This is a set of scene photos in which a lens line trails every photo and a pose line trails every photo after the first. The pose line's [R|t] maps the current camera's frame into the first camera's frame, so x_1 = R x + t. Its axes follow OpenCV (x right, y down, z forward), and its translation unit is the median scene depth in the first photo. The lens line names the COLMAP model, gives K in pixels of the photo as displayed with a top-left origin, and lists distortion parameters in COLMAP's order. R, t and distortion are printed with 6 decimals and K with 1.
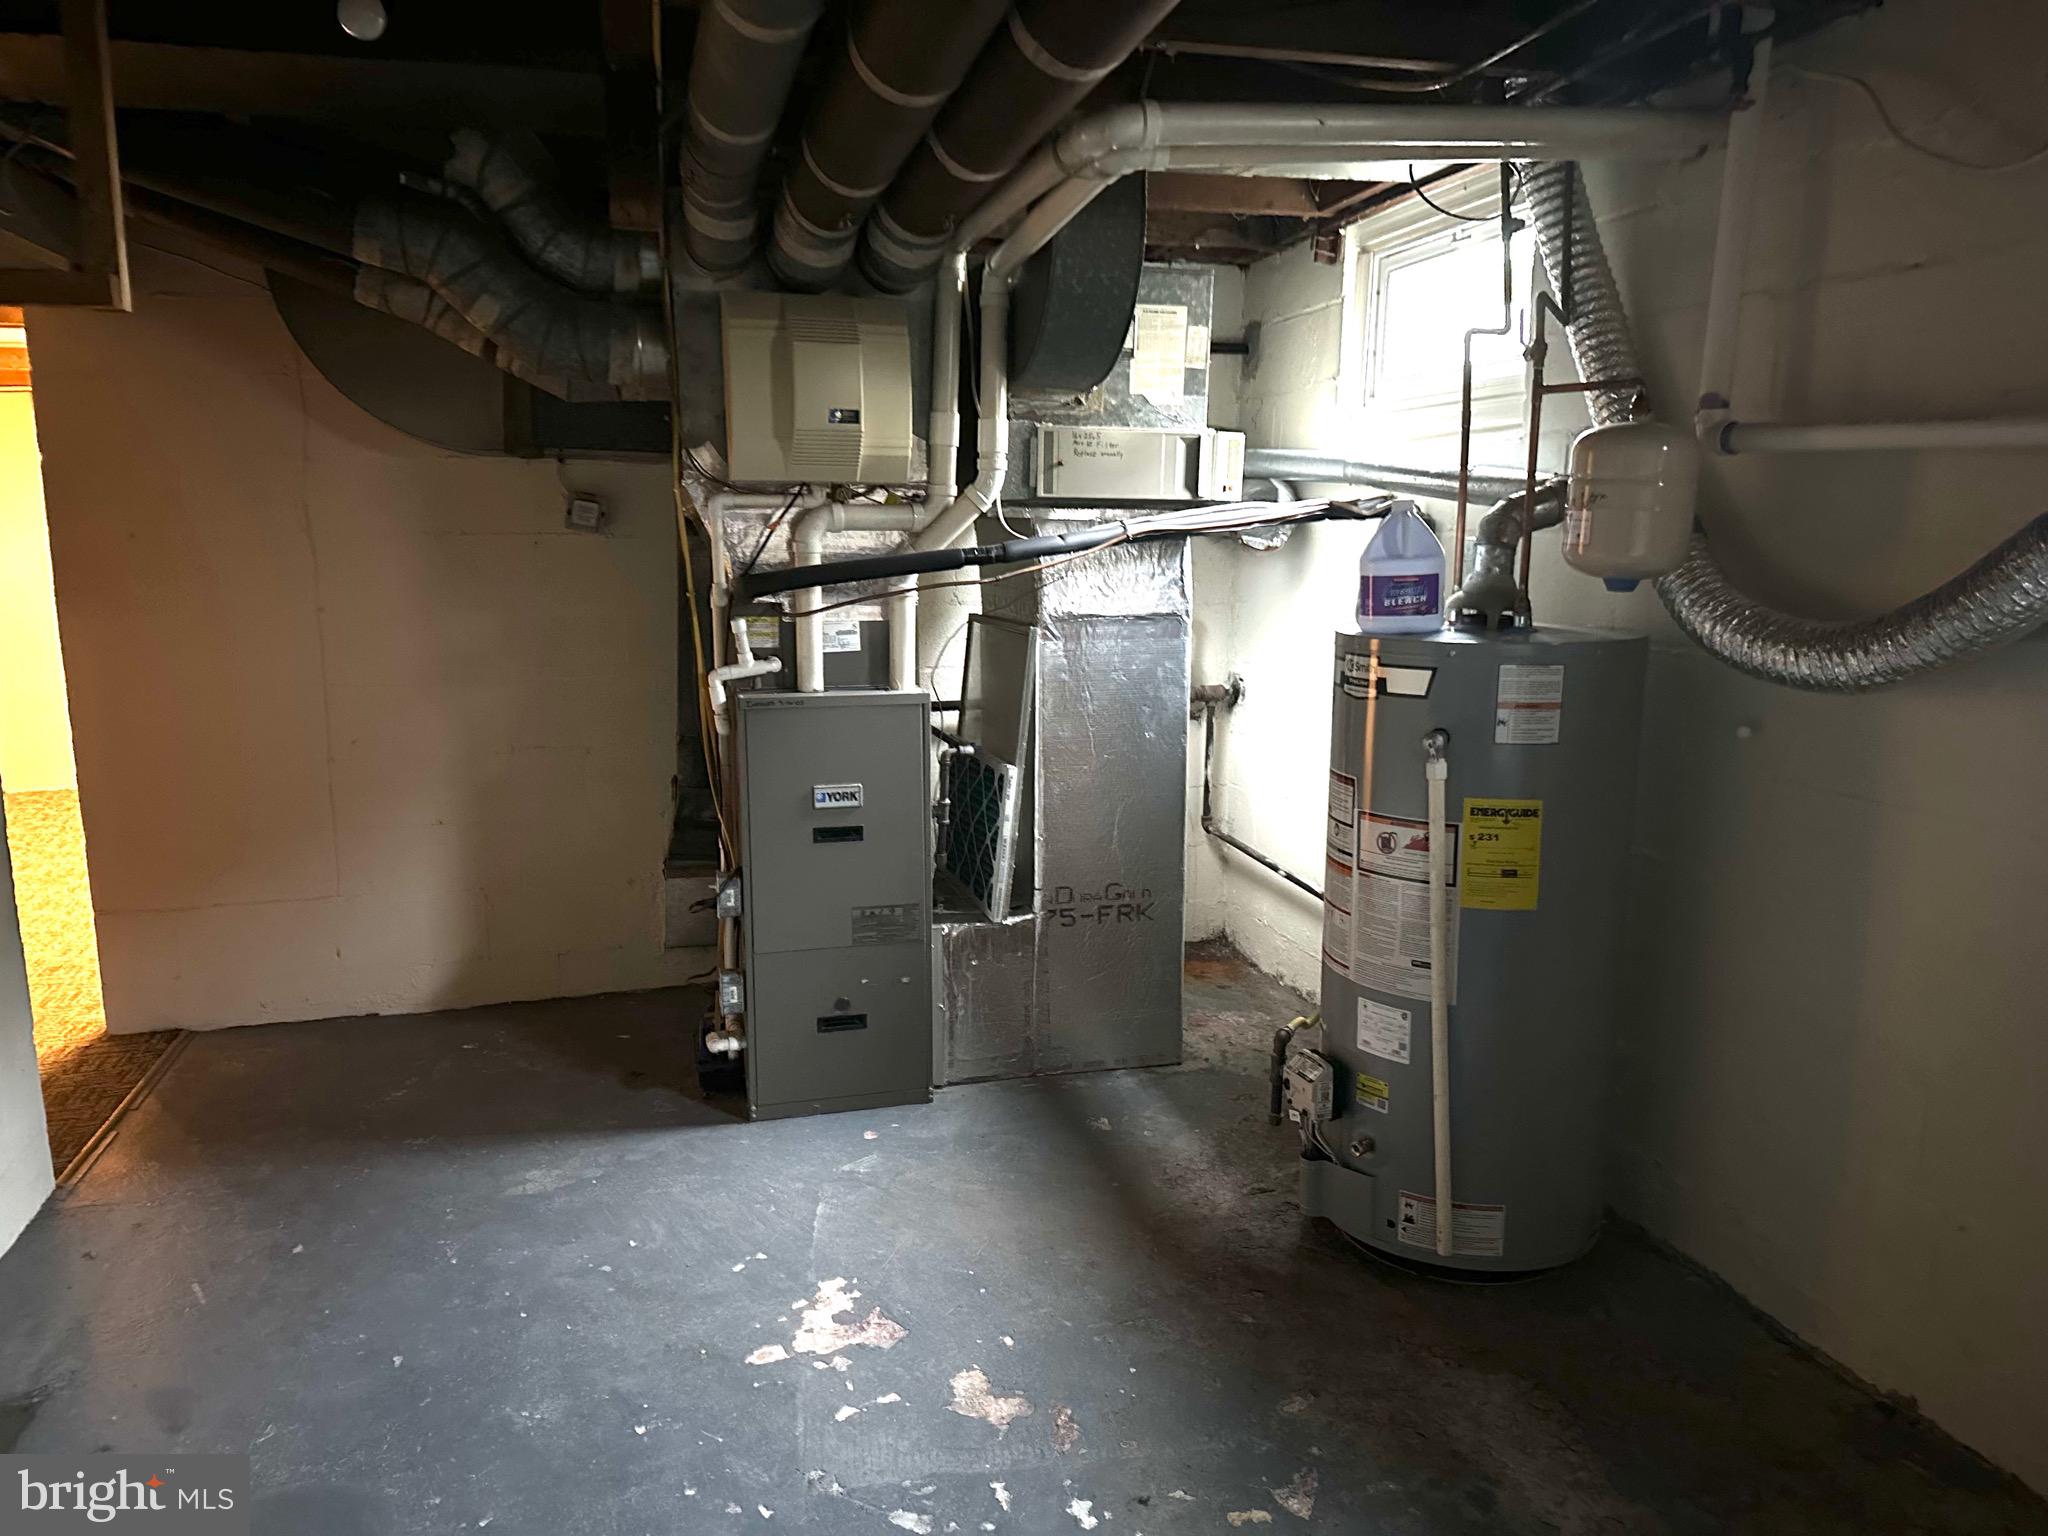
lens RADIAL K [[1405.1, 0, 1024.0], [0, 1405.1, 768.0], [0, 0, 1]] dist [0.119700, -0.142902]
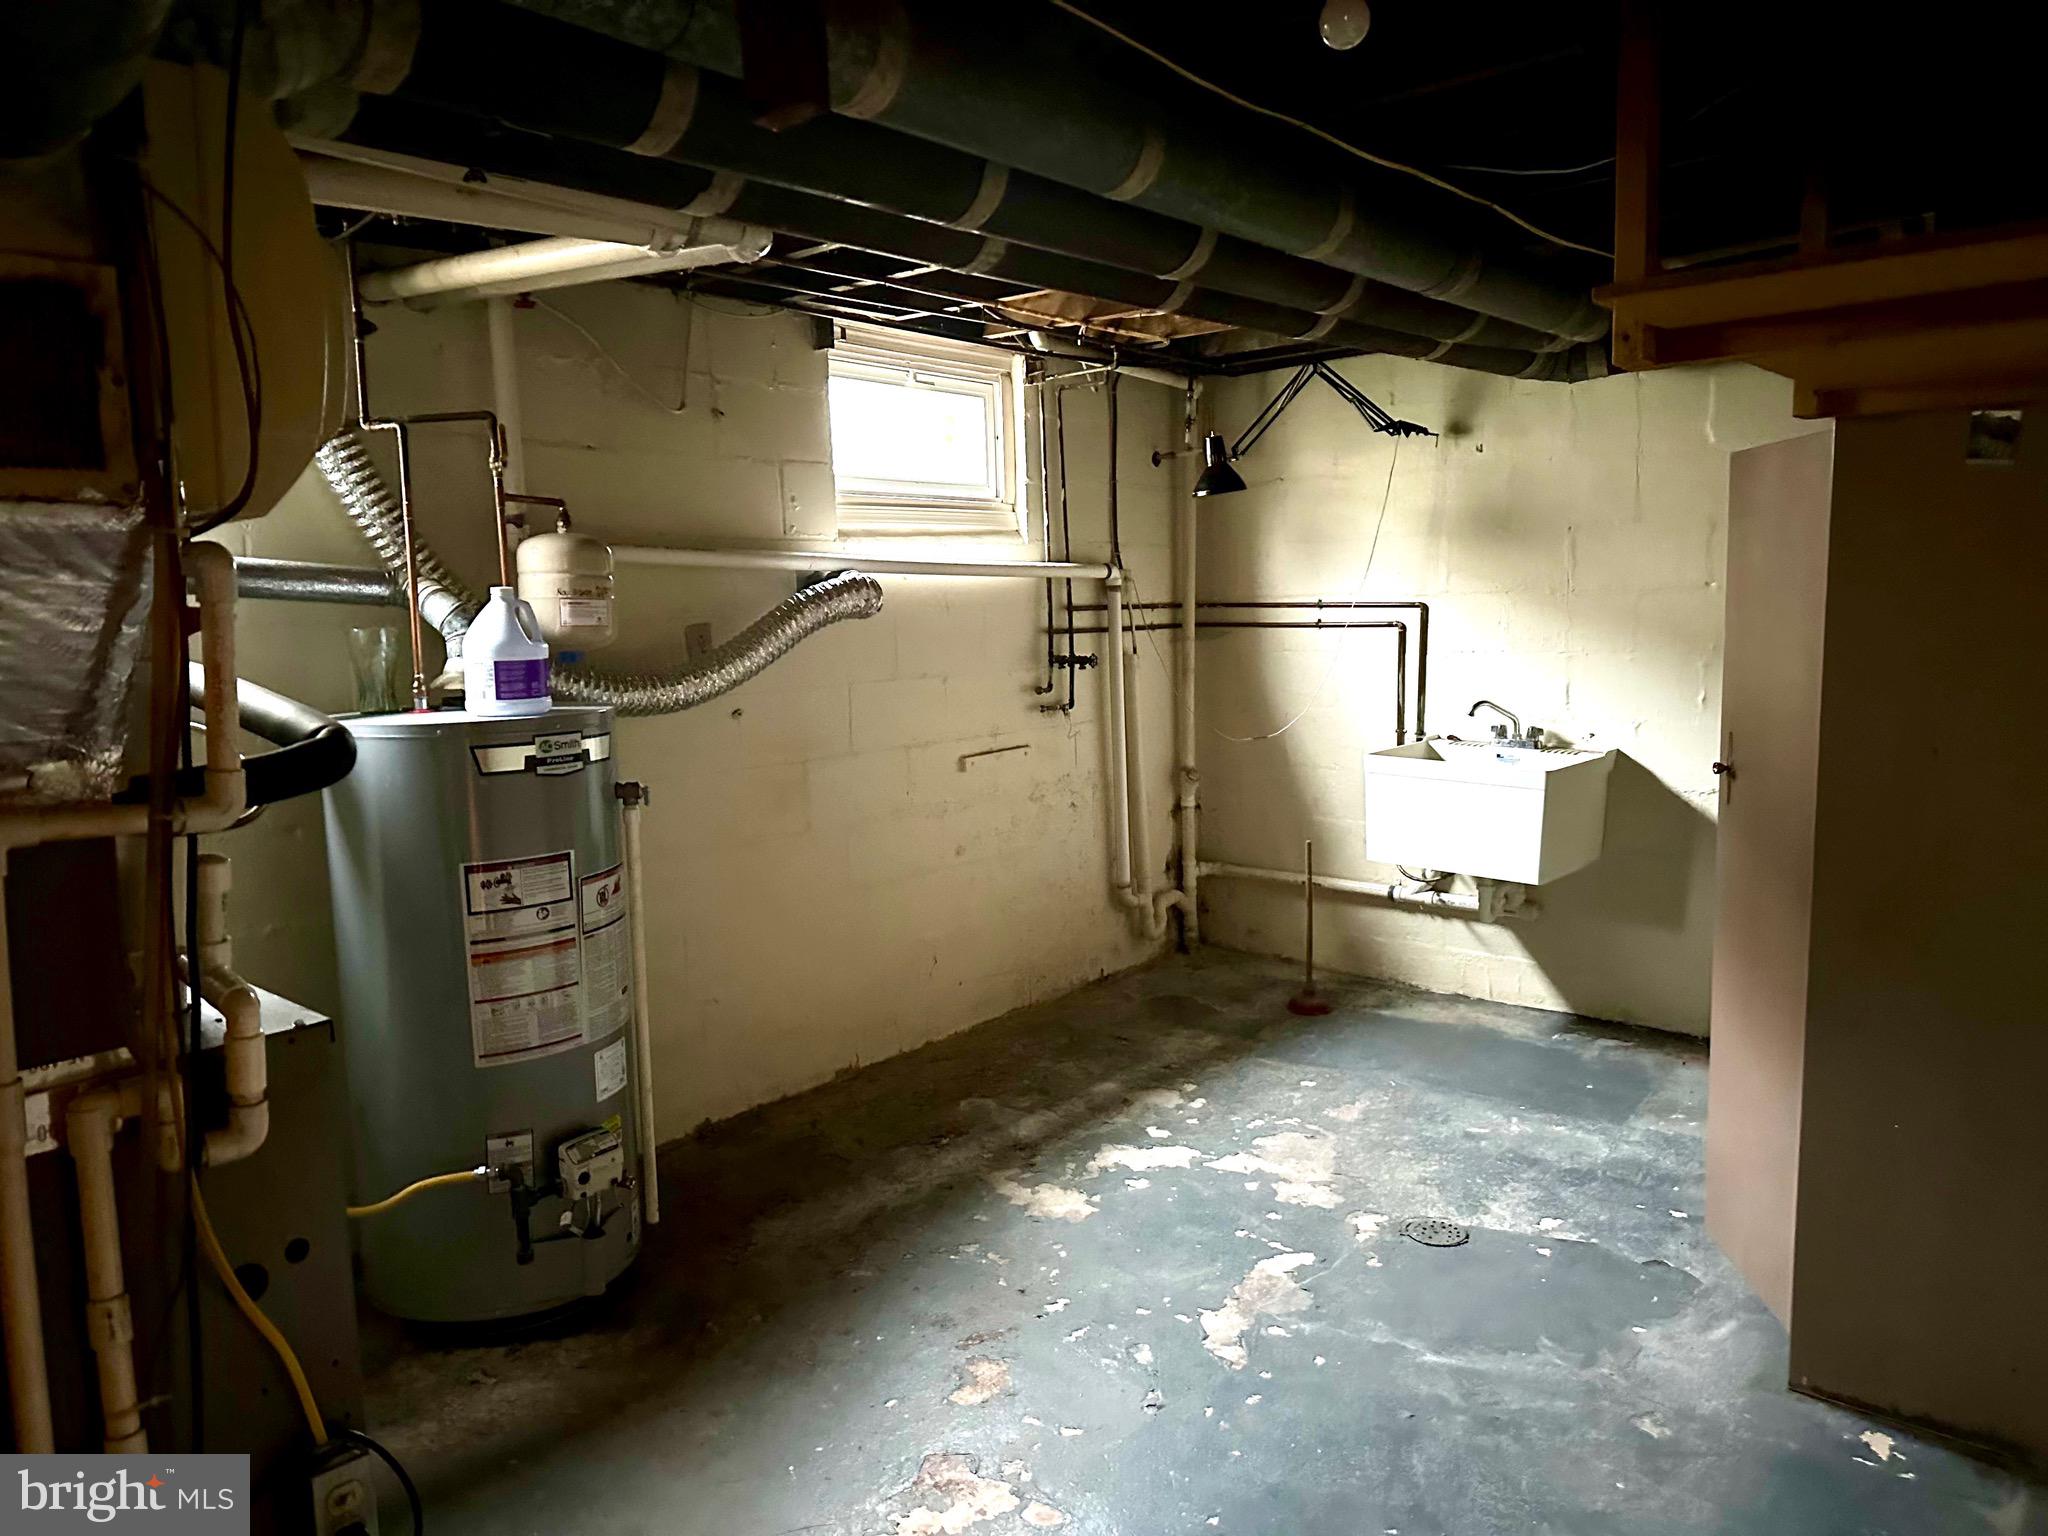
lens RADIAL K [[1405.1, 0, 1024.0], [0, 1405.1, 768.0], [0, 0, 1]] dist [0.119700, -0.142902]
pose [[-0.577908, -0.105208, 0.809292, -0.810347], [0.156173, 0.959072, 0.236201, -0.251087], [-0.801020, 0.262892, -0.537824, 1.303402]]
